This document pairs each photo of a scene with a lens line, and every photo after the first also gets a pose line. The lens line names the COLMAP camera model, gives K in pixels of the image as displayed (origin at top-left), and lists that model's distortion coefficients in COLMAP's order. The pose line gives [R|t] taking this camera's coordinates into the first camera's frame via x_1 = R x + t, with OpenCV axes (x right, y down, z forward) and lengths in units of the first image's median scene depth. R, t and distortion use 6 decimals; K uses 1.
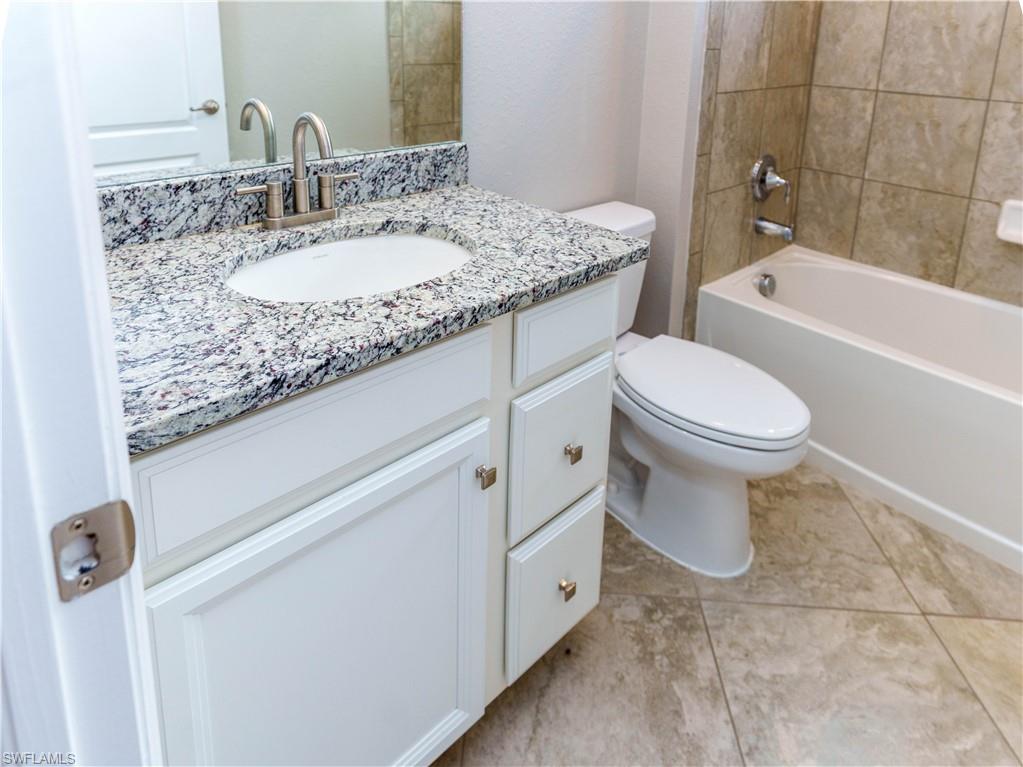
lens RADIAL K [[662.6, 0, 511.8], [0, 662.6, 383.1], [0, 0, 1]] dist [0.006546, -0.000396]
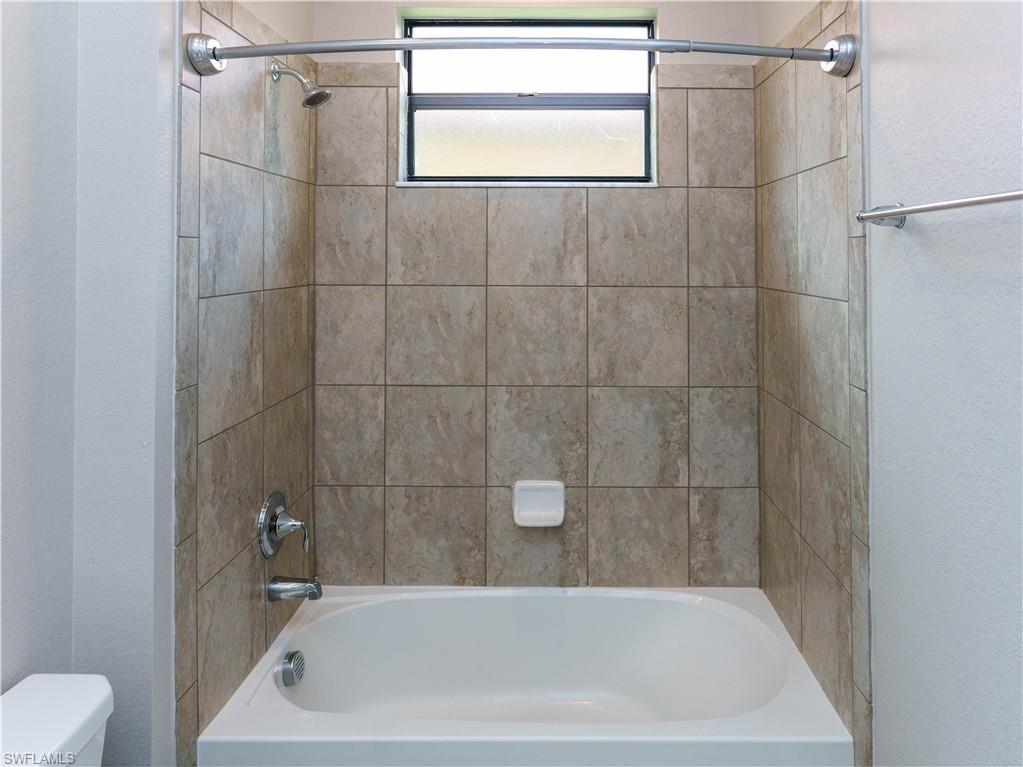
lens RADIAL K [[767.2, 0, 511.0], [0, 767.2, 383.6], [0, 0, 1]] dist [-0.006638, -0.006205]
pose [[0.769963, -0.015053, 0.637911, 0.046549], [0.166946, 0.969651, -0.178623, -0.240876], [-0.615862, 0.244029, 0.749109, 0.165333]]
